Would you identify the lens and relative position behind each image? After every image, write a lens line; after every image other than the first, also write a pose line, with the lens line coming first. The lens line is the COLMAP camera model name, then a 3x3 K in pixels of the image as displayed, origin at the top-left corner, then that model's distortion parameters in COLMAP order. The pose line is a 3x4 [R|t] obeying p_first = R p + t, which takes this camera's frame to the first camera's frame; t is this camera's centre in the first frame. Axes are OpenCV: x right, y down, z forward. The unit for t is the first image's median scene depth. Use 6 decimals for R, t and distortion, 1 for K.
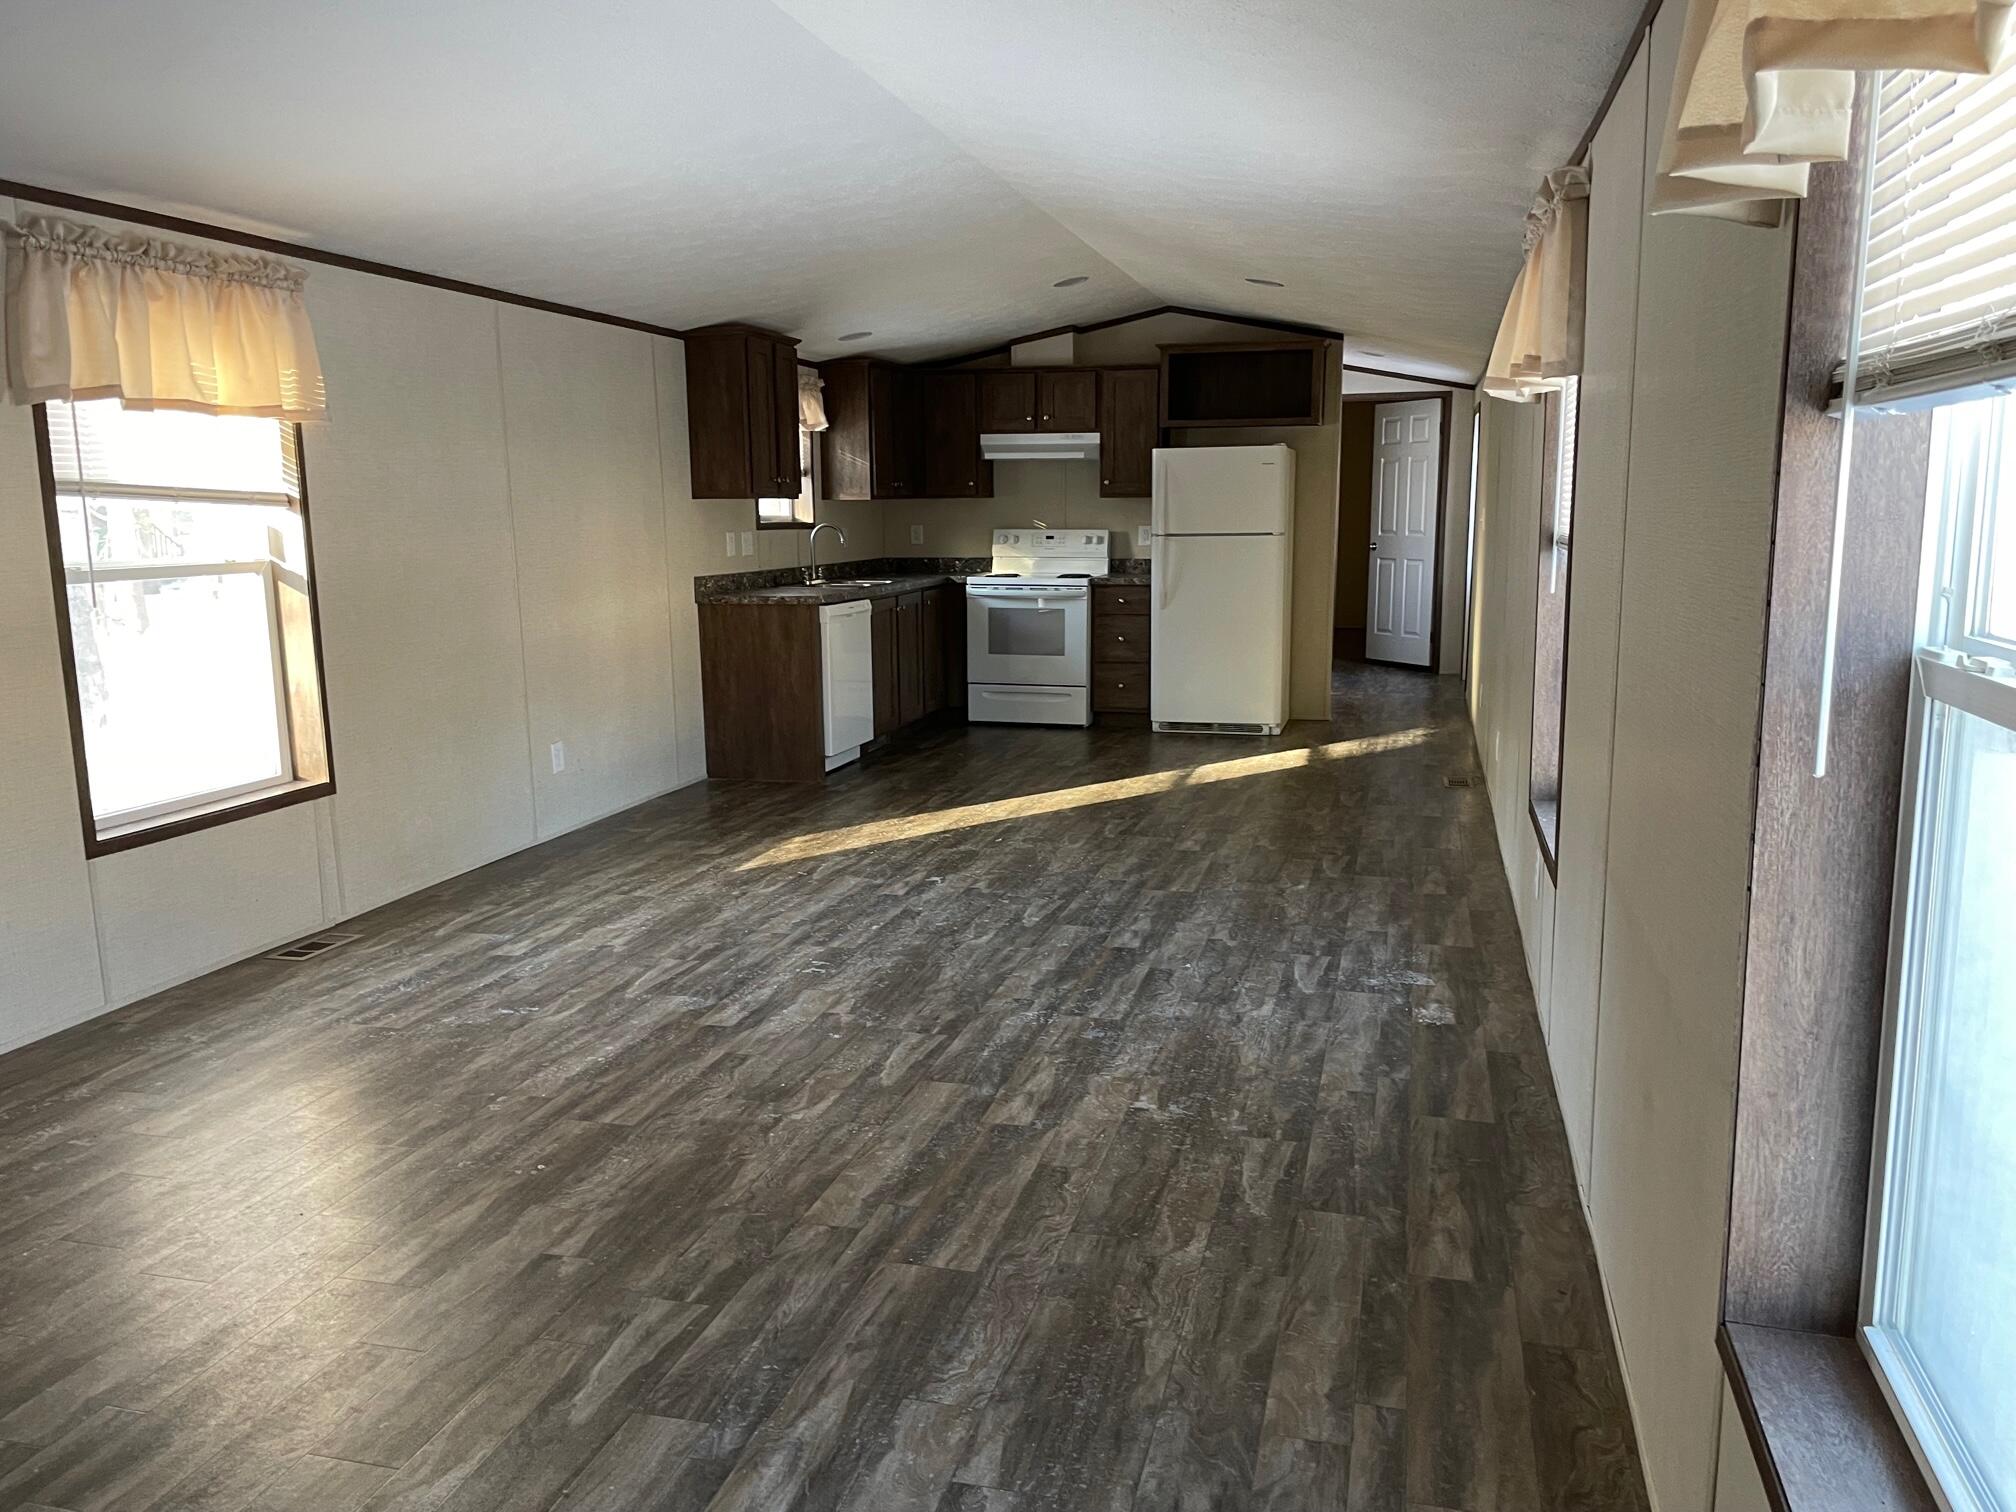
lens RADIAL K [[1540.1, 0, 1008.0], [0, 1540.1, 756.0], [0, 0, 1]] dist [0.111941, -0.165479]
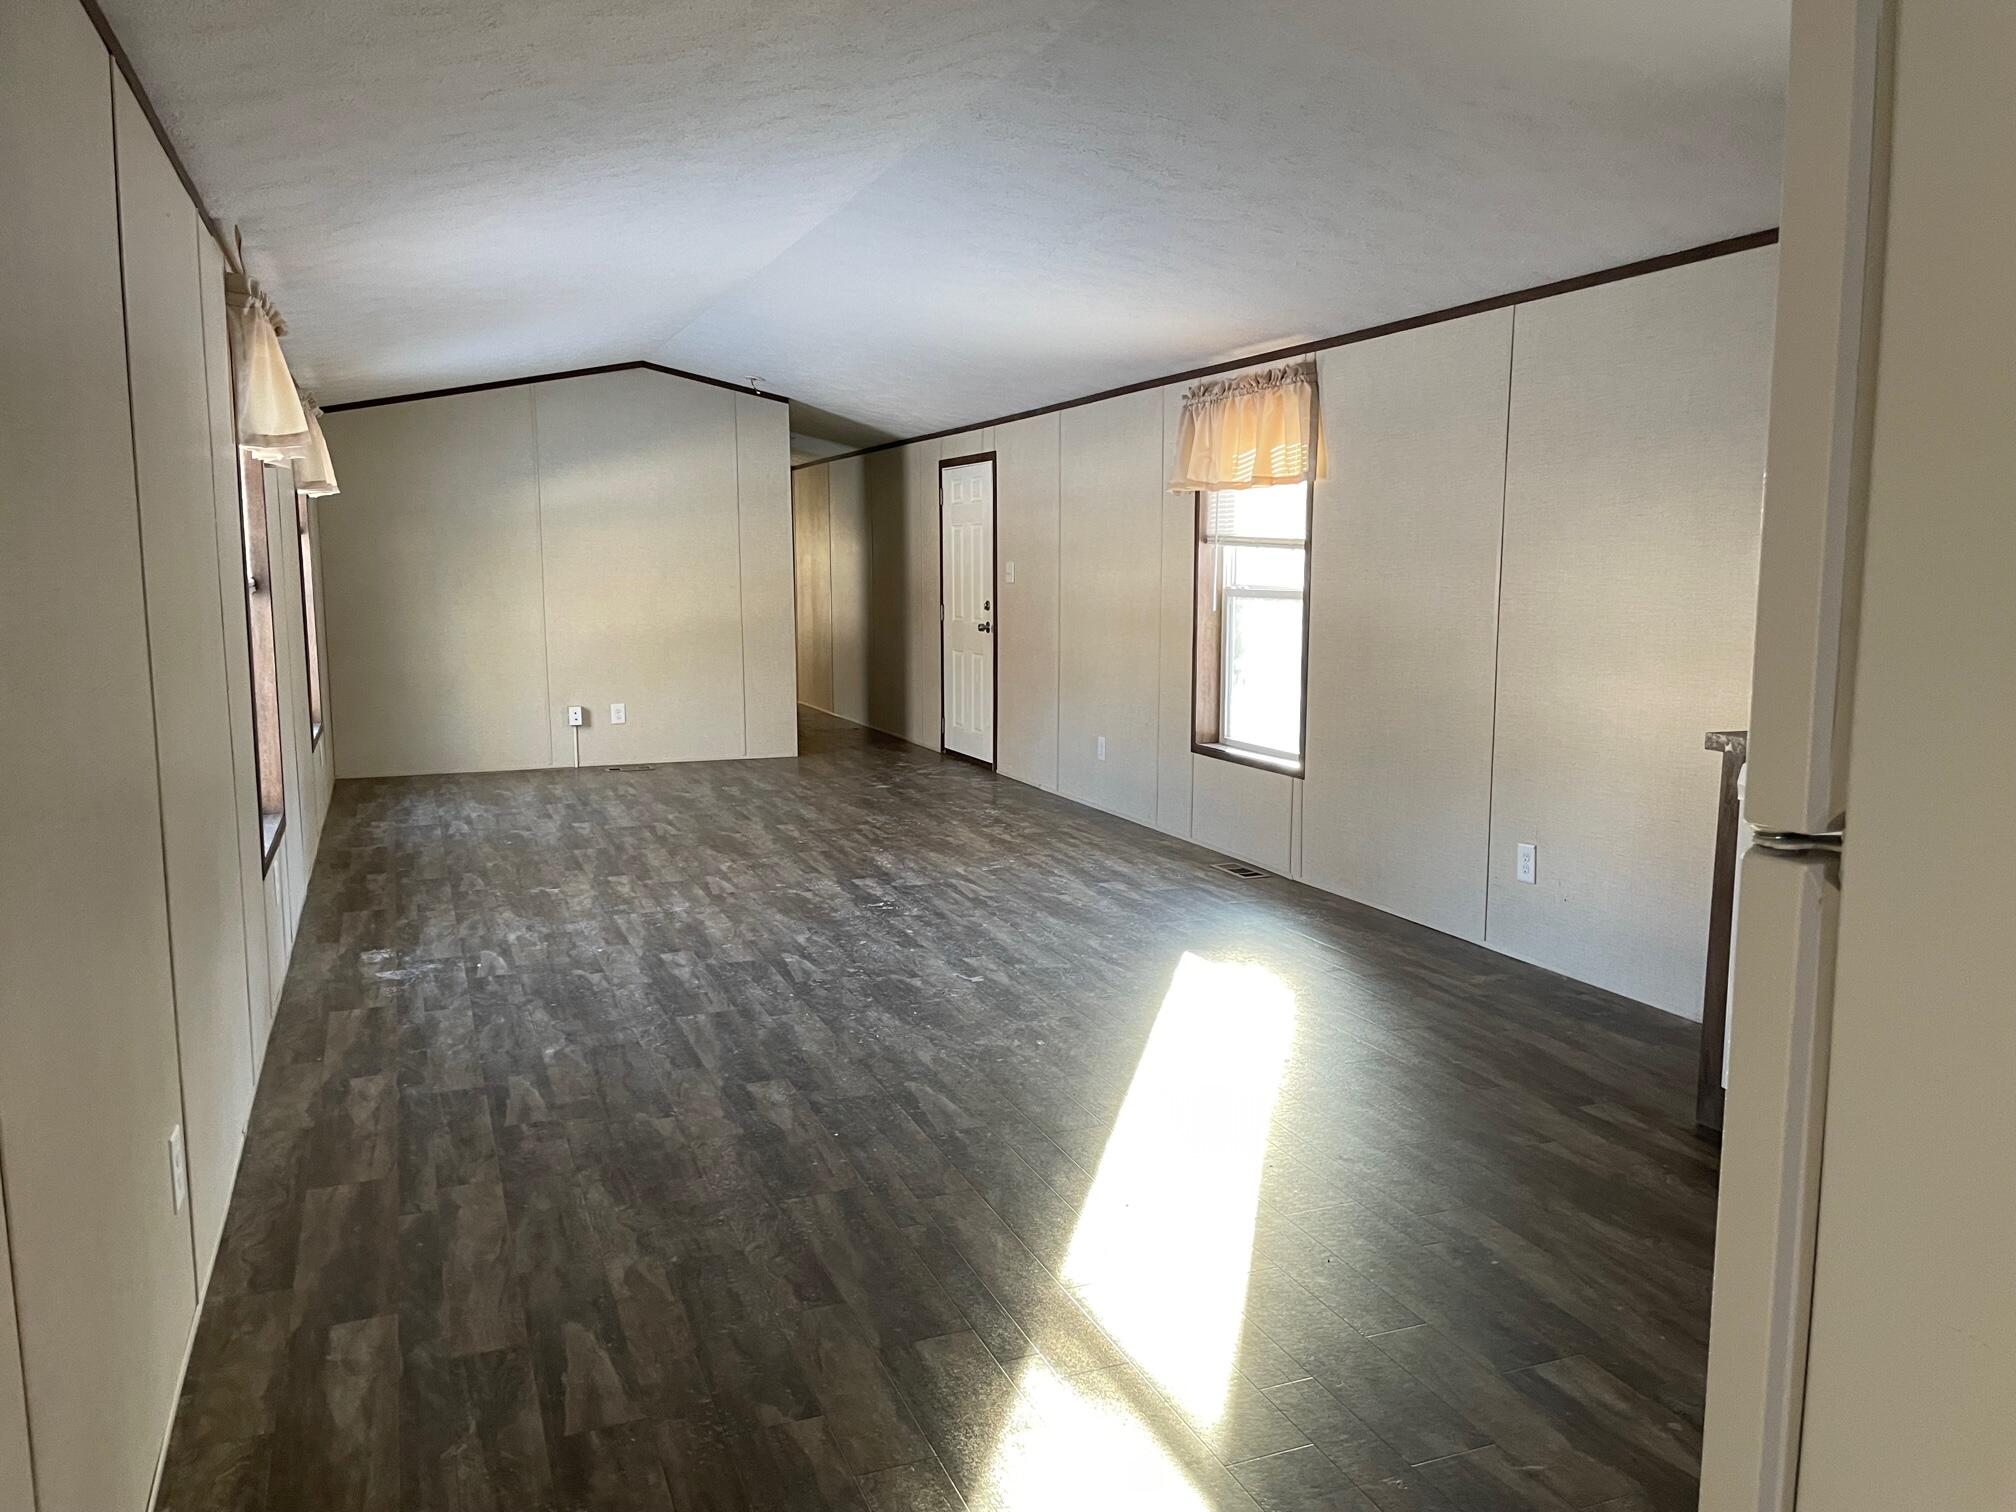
lens RADIAL K [[1540.1, 0, 1008.0], [0, 1540.1, 756.0], [0, 0, 1]] dist [0.111941, -0.165479]
pose [[-0.807390, 0.085690, -0.583763, 0.482928], [-0.085854, 0.961805, 0.259925, -0.298328], [0.583739, 0.259979, -0.769194, 1.835819]]
